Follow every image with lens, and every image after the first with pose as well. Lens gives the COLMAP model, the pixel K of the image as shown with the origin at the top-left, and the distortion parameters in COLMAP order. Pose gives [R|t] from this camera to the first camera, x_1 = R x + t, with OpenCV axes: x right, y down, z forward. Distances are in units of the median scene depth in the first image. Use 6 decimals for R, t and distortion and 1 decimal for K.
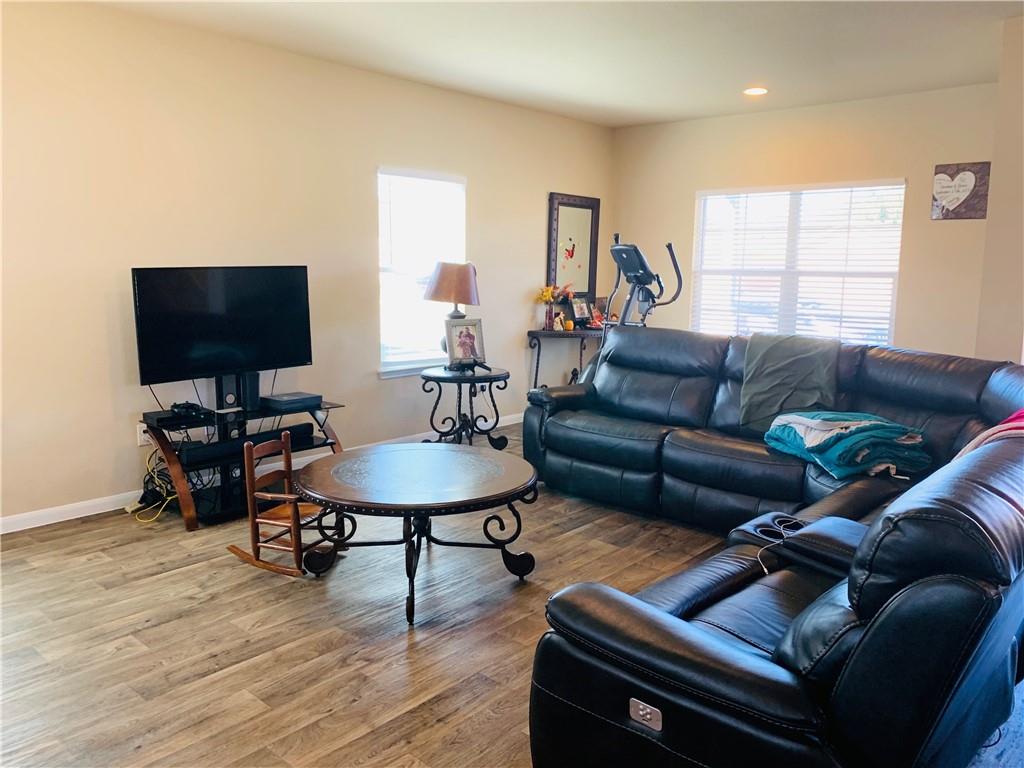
lens RADIAL K [[787.9, 0, 506.5], [0, 787.9, 377.9], [0, 0, 1]] dist [0.049960, -0.070430]
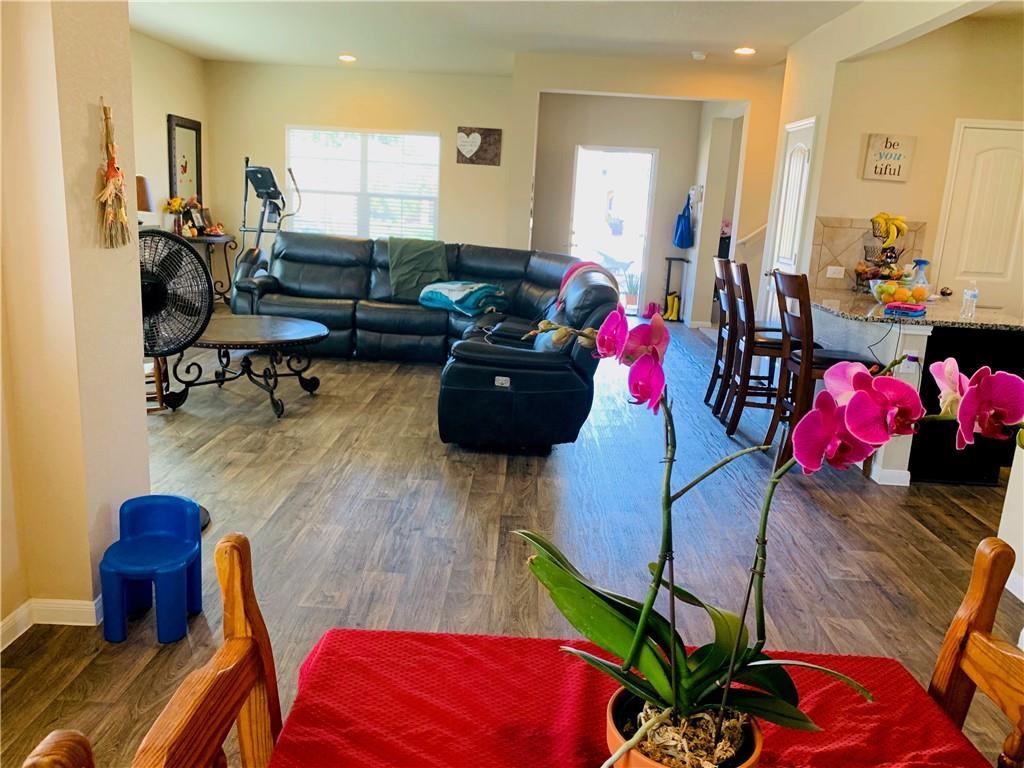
lens RADIAL K [[787.9, 0, 525.6], [0, 787.9, 380.4], [0, 0, 1]] dist [0.049960, -0.070430]
pose [[0.758966, -0.115900, 0.640732, -0.424540], [0.046676, 0.991184, 0.124002, 0.035864], [-0.649455, -0.064207, 0.757685, -0.290481]]
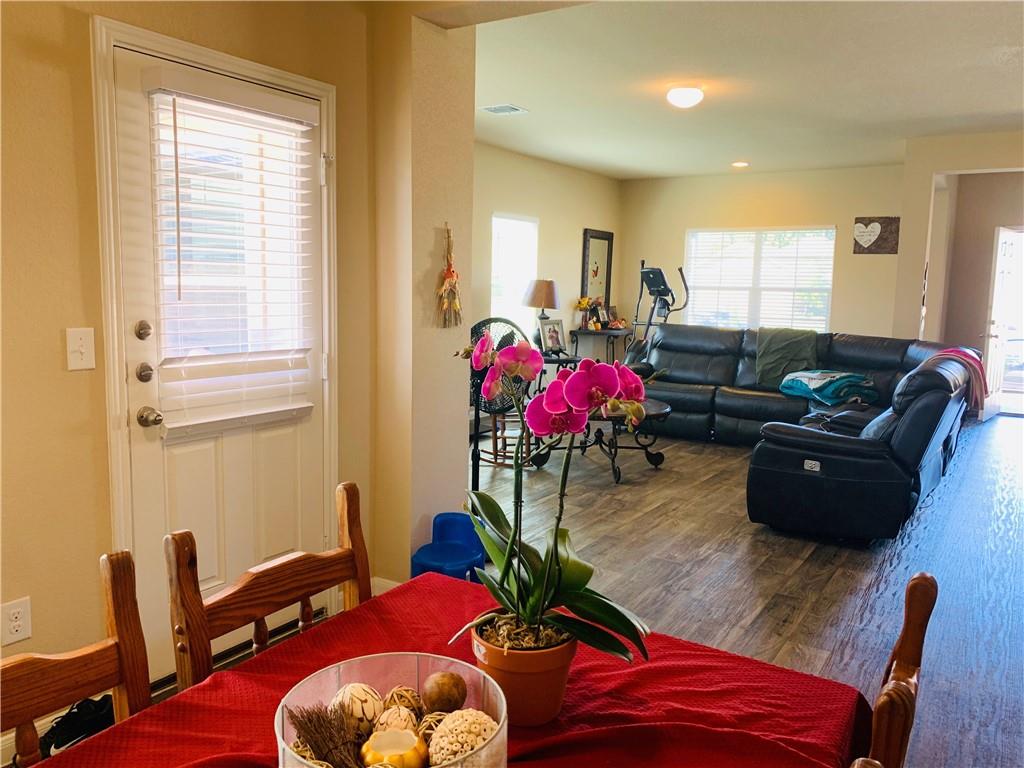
lens RADIAL K [[787.9, 0, 505.8], [0, 787.9, 375.3], [0, 0, 1]] dist [0.049960, -0.070430]
pose [[0.990392, -0.008223, 0.138043, -0.345546], [0.011255, 0.999712, -0.021193, 0.057526], [-0.137829, 0.022543, 0.990200, -0.412078]]
